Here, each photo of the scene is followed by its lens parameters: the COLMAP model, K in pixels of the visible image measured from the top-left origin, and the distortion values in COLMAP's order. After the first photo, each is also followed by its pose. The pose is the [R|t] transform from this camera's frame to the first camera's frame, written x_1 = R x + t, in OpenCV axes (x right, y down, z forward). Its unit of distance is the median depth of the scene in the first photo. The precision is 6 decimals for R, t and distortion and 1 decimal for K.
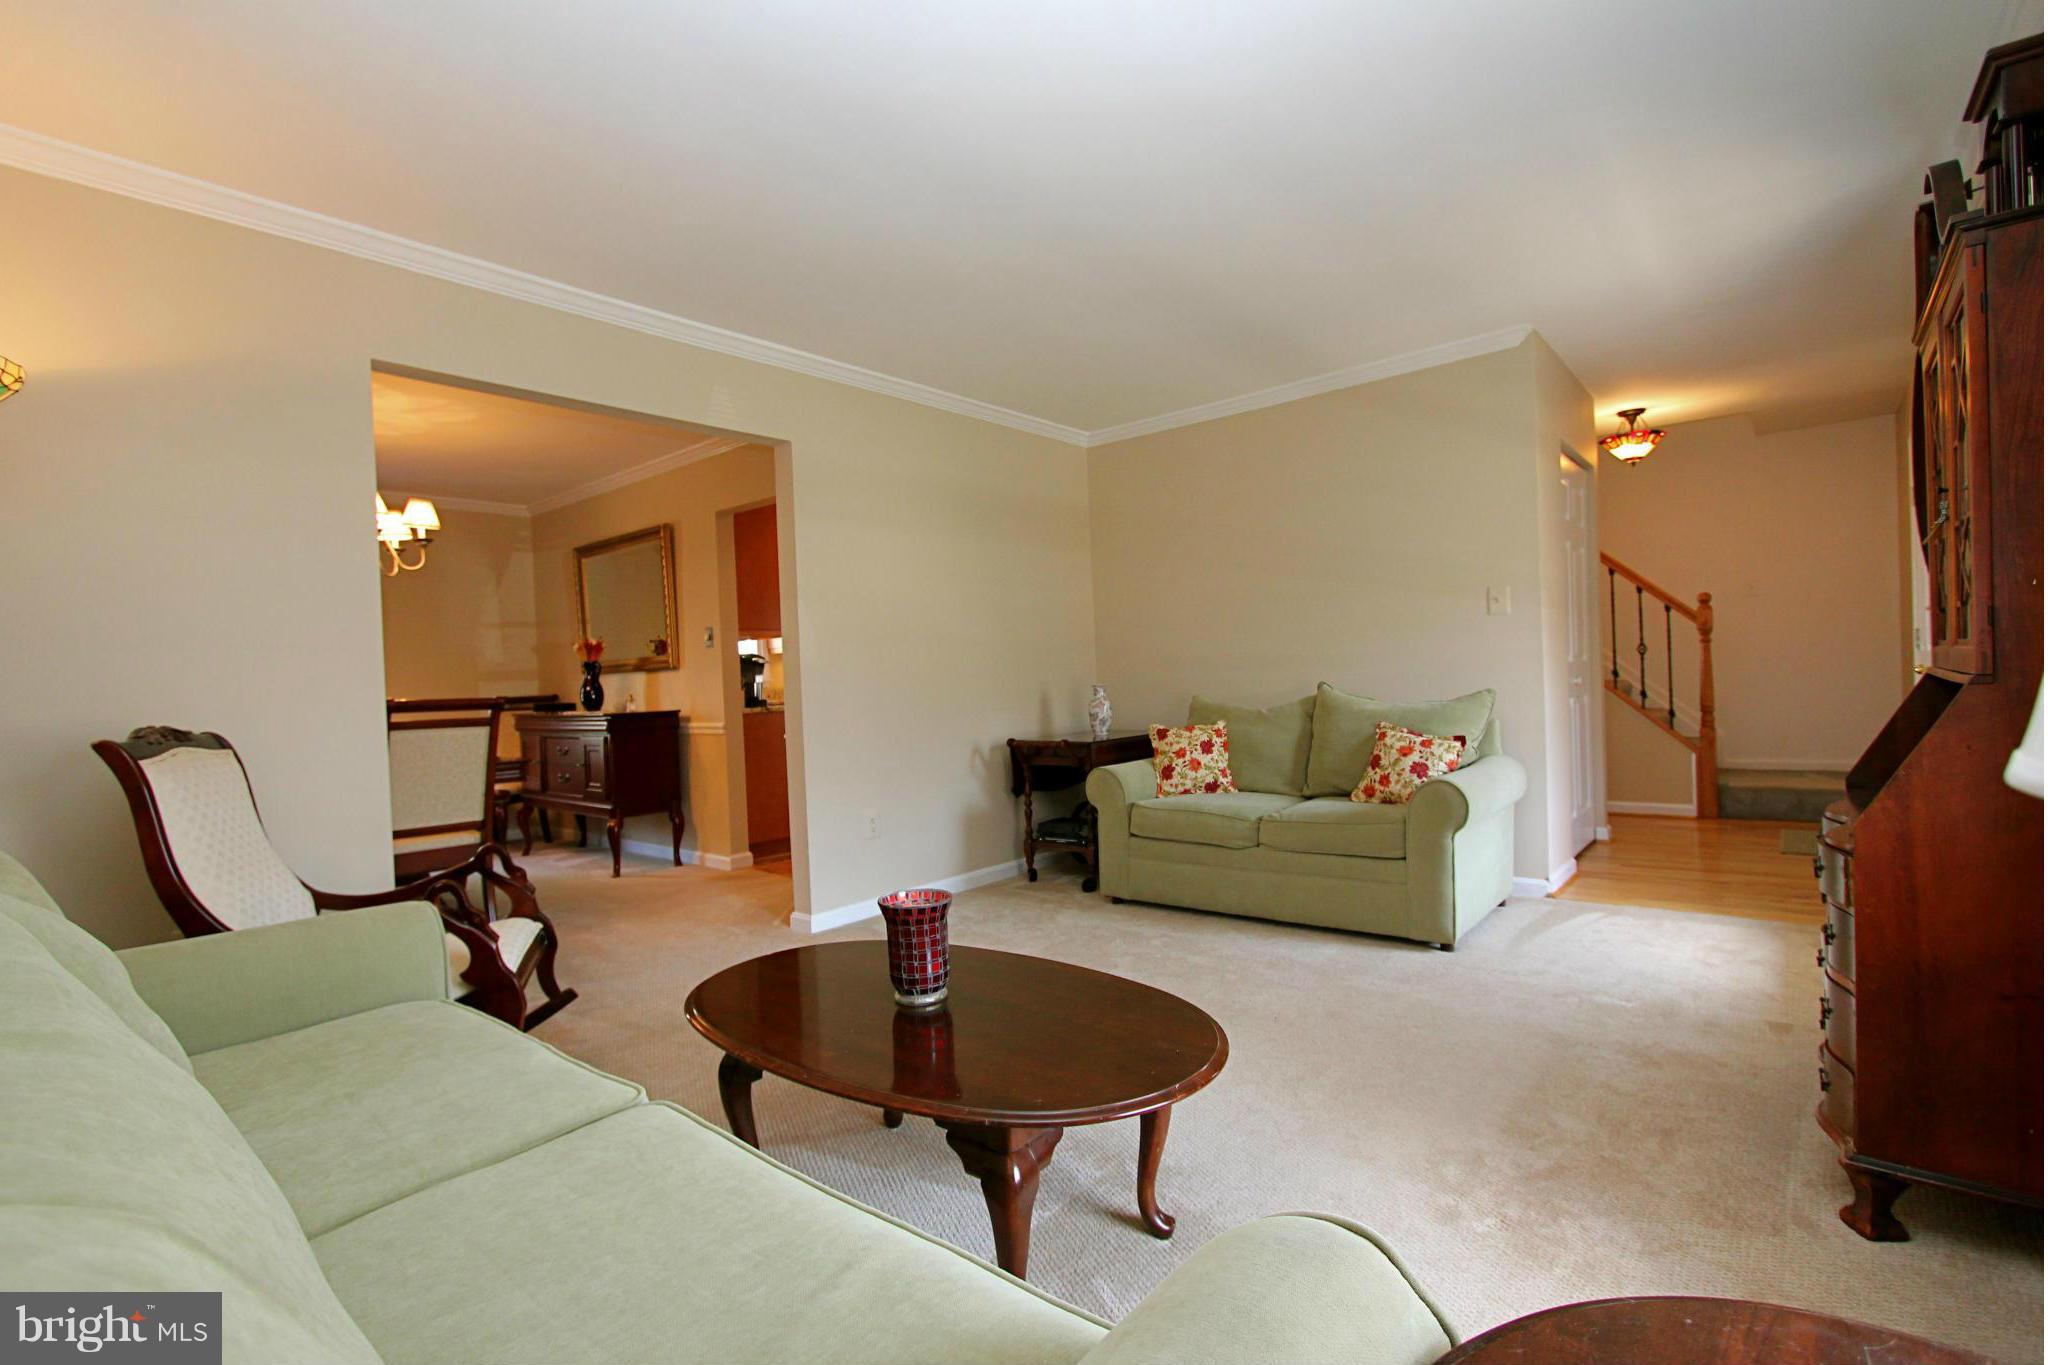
lens RADIAL K [[946.8, 0, 1026.2], [0, 946.8, 685.2], [0, 0, 1]] dist [-0.015163, -0.000222]
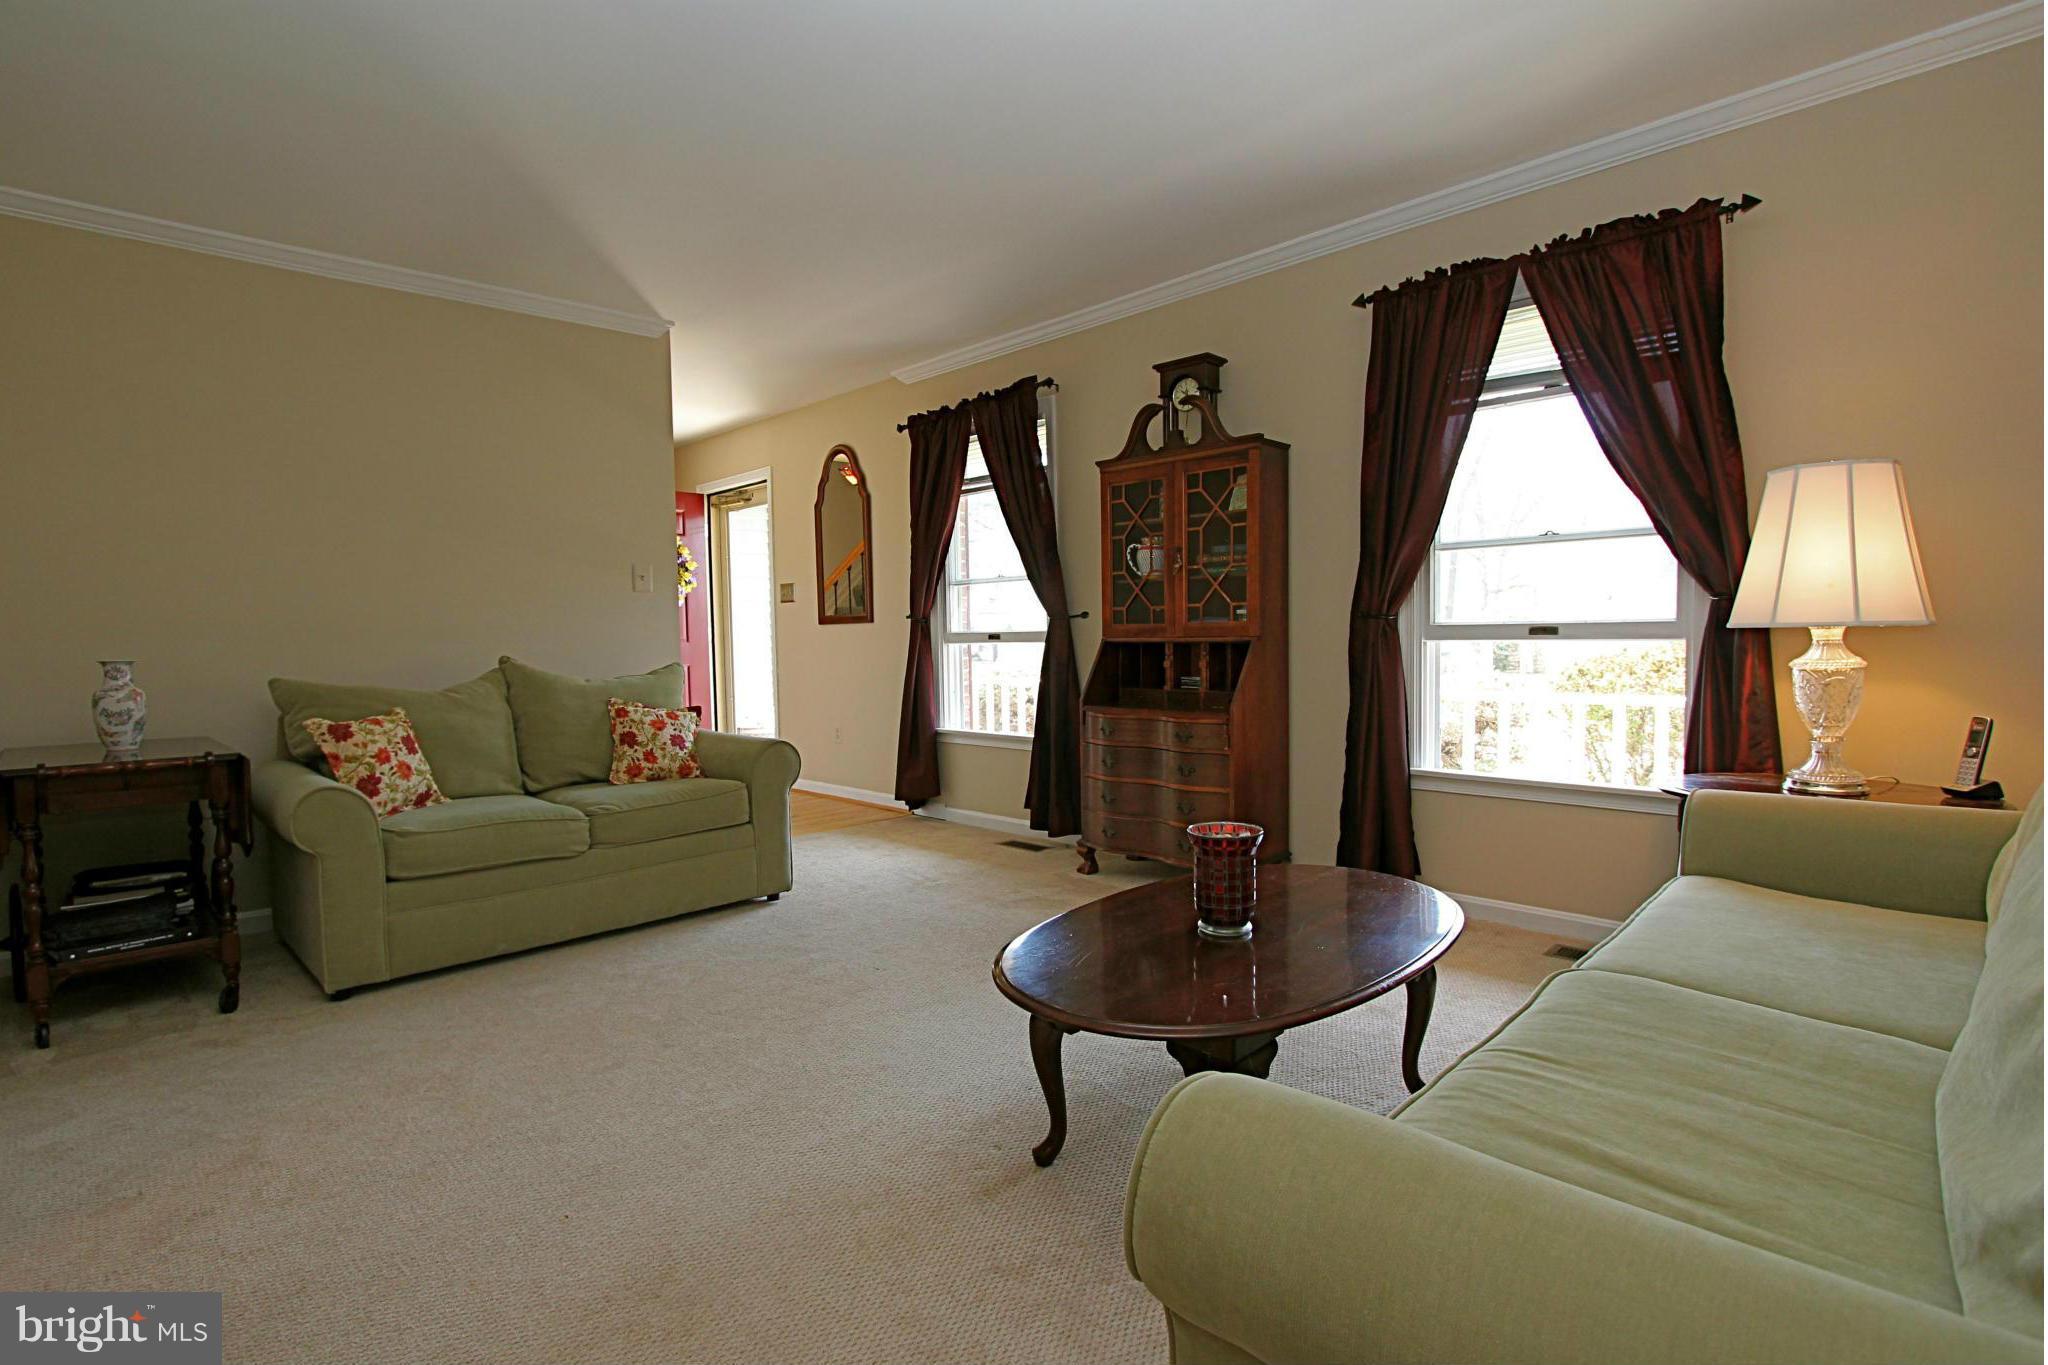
lens RADIAL K [[946.8, 0, 1026.2], [0, 946.8, 685.2], [0, 0, 1]] dist [-0.015163, -0.000222]
pose [[0.116627, -0.013898, 0.993078, -0.473113], [0.027163, 0.999573, 0.010799, 0.026168], [-0.992804, 0.025716, 0.116955, 0.466679]]
